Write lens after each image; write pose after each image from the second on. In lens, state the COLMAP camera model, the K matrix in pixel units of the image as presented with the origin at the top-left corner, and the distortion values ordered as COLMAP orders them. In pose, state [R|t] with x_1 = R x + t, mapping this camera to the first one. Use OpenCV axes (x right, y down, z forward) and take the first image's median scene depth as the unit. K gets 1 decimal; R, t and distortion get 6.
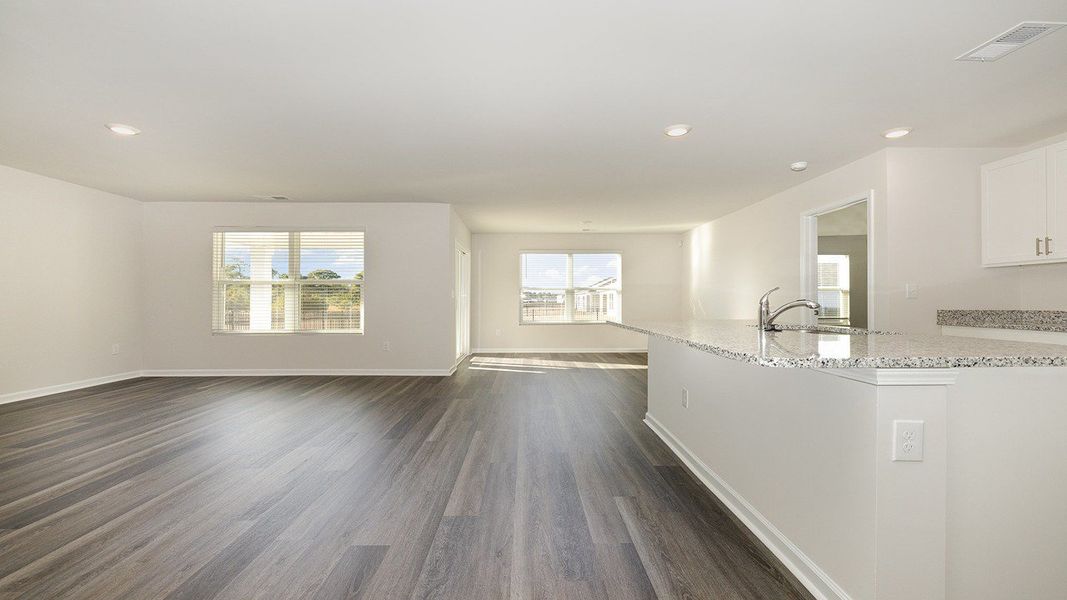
lens RADIAL K [[455.0, 0, 534.6], [0, 455.0, 297.0], [0, 0, 1]] dist [0.000320, -0.000846]
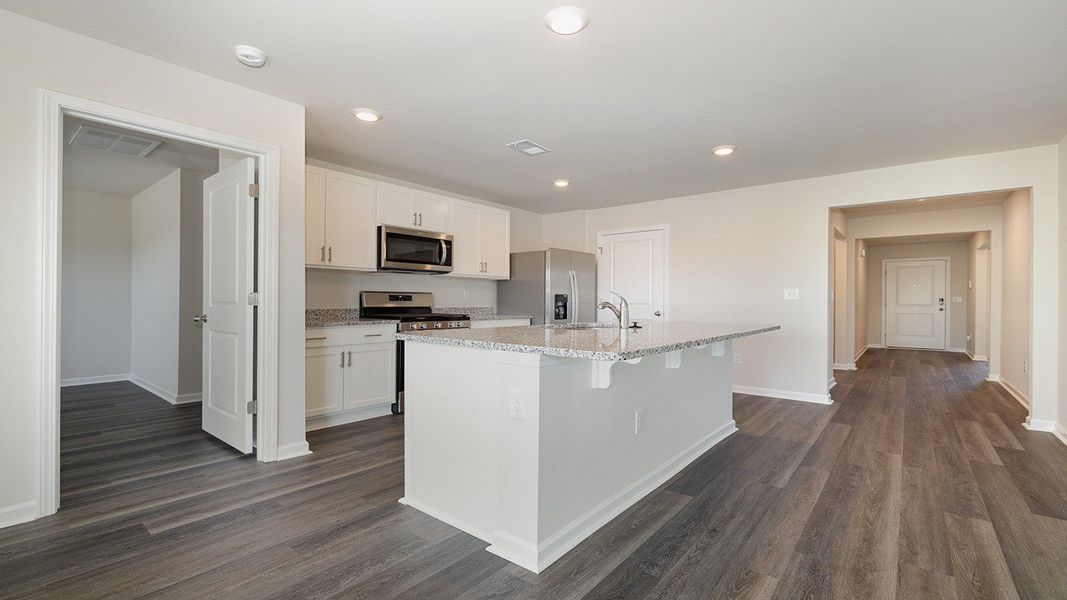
lens RADIAL K [[455.0, 0, 539.9], [0, 455.0, 302.3], [0, 0, 1]] dist [0.000320, -0.000846]
pose [[-0.763097, -0.007090, 0.646245, -0.048981], [-0.012181, 0.999920, -0.003414, 0.008222], [-0.646169, -0.010477, -0.763123, 1.352206]]
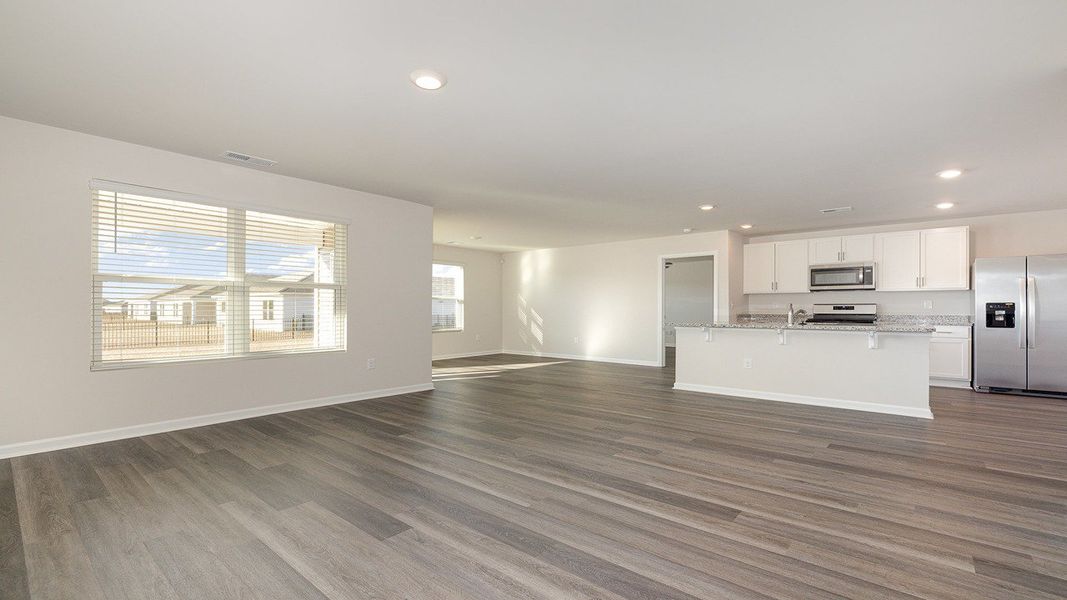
lens RADIAL K [[455.0, 0, 535.0], [0, 455.0, 309.0], [0, 0, 1]] dist [0.000320, -0.000846]
pose [[0.661673, -0.000168, 0.749793, -1.237592], [-0.006338, 0.999963, 0.005817, -0.001867], [-0.749766, -0.008601, 0.661647, 0.335871]]
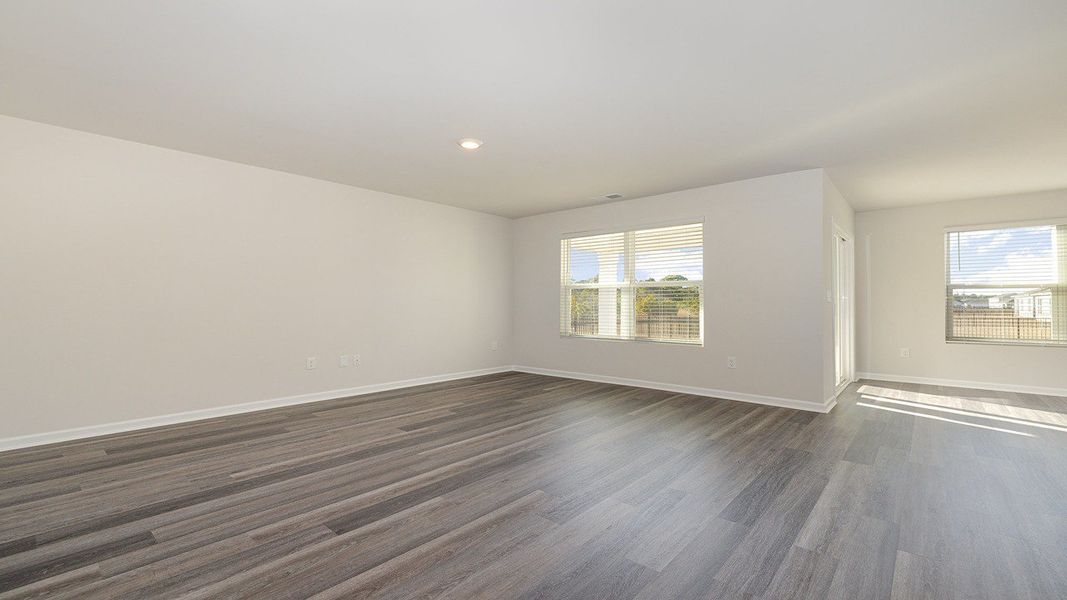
lens RADIAL K [[455.0, 0, 534.7], [0, 455.0, 292.4], [0, 0, 1]] dist [0.000320, -0.000846]
pose [[0.741505, -0.016783, -0.670738, -0.075622], [0.003843, 0.999777, -0.020767, 0.001260], [0.670937, 0.012822, 0.741404, 0.287681]]
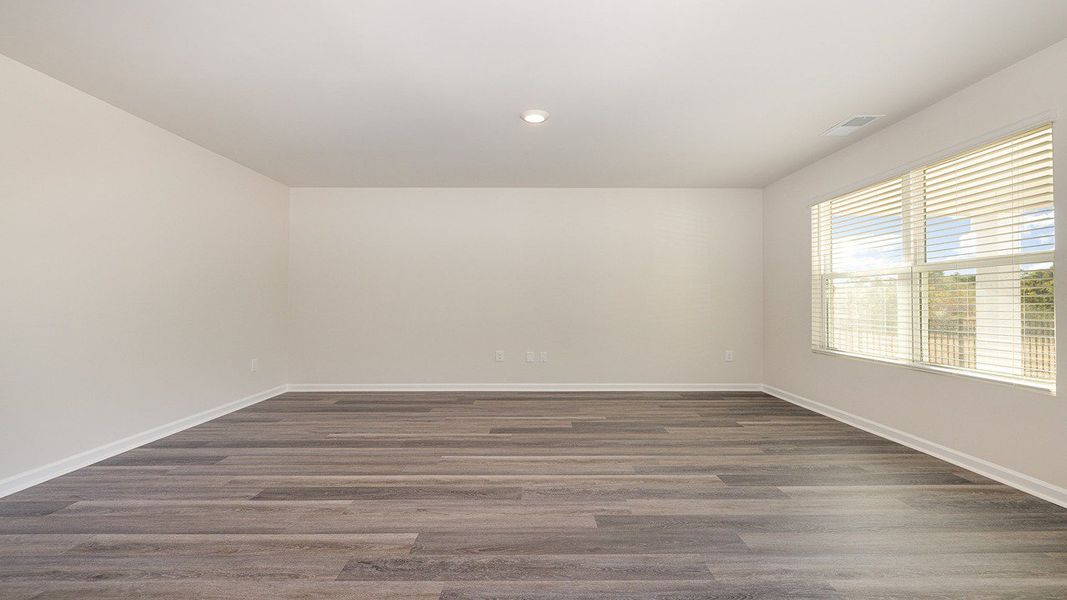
lens RADIAL K [[455.0, 0, 534.3], [0, 455.0, 306.3], [0, 0, 1]] dist [0.000320, -0.000846]
pose [[-0.014280, 0.008805, -0.999859, 0.006504], [0.007570, 0.999934, 0.008697, 0.005173], [0.999869, -0.007445, -0.014345, 0.924293]]
